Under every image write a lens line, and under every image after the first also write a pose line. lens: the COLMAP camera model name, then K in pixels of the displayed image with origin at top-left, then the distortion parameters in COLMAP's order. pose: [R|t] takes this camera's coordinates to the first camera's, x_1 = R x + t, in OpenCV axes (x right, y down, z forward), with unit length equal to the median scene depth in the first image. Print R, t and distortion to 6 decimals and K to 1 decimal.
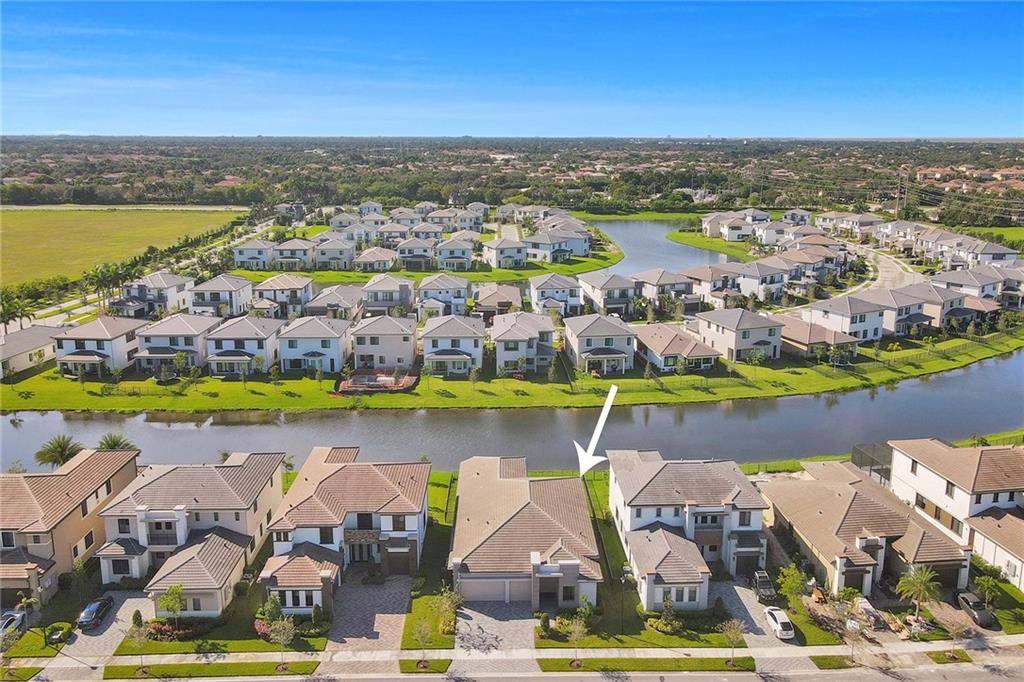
lens RADIAL K [[759.1, 0, 521.5], [0, 759.1, 342.8], [0, 0, 1]] dist [0.005062, 0.005807]
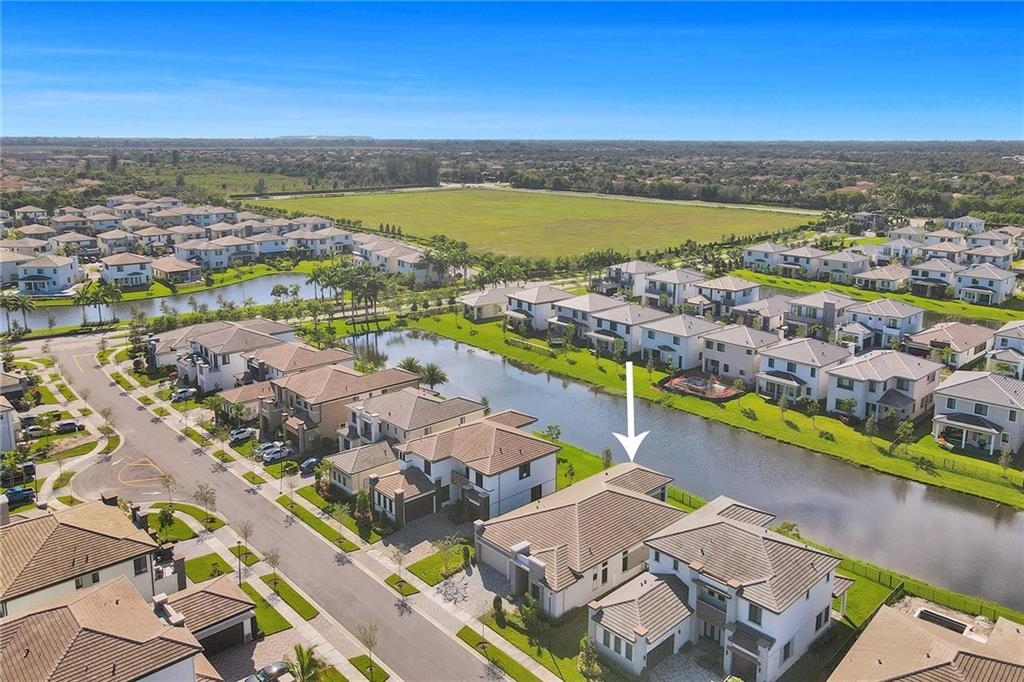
lens RADIAL K [[749.4, 0, 515.1], [0, 749.4, 366.2], [0, 0, 1]] dist [0.005980, 0.005450]
pose [[0.667174, 0.217605, -0.712410, 0.332362], [-0.199268, 0.973662, 0.110790, -0.034048], [0.717755, 0.068045, 0.692963, 0.125046]]
